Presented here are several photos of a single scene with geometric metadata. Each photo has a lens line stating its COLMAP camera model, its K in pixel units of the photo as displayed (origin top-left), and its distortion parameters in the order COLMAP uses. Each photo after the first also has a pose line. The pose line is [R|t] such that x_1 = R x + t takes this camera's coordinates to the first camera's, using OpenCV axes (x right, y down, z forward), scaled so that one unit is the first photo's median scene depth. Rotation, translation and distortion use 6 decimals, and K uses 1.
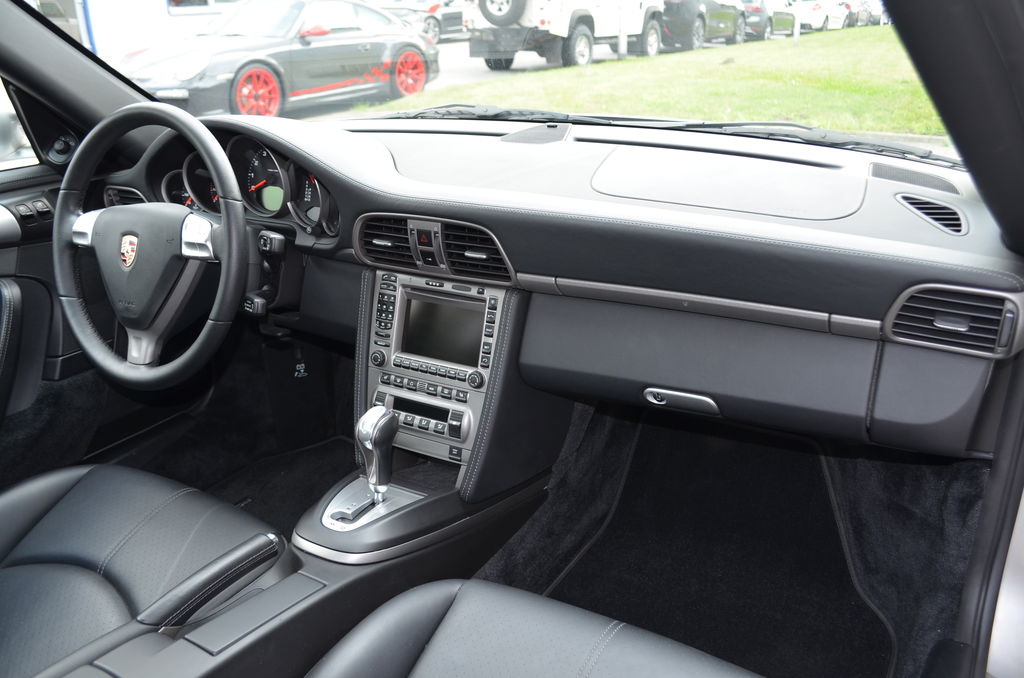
lens RADIAL K [[847.9, 0, 512.6], [0, 847.9, 336.8], [0, 0, 1]] dist [-0.075859, 0.007714]
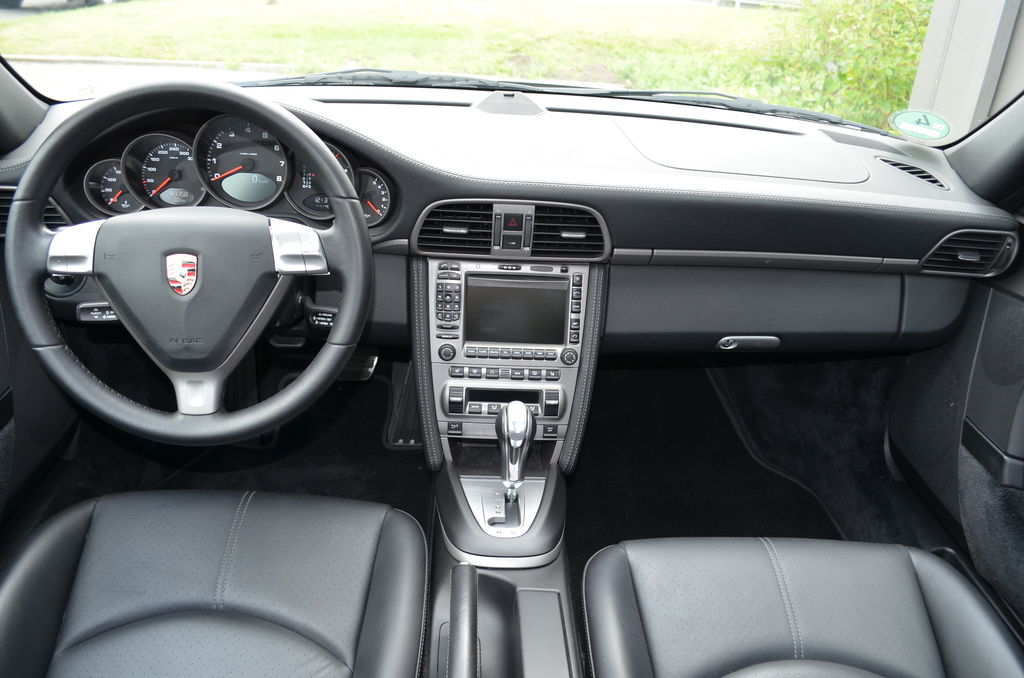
lens RADIAL K [[791.5, 0, 513.7], [0, 791.5, 342.0], [0, 0, 1]] dist [-0.065350, -0.015948]
pose [[0.842179, -0.170790, 0.511435, -0.573322], [0.120109, 0.984100, 0.130849, -0.097560], [-0.525650, -0.048770, 0.849302, 0.220980]]
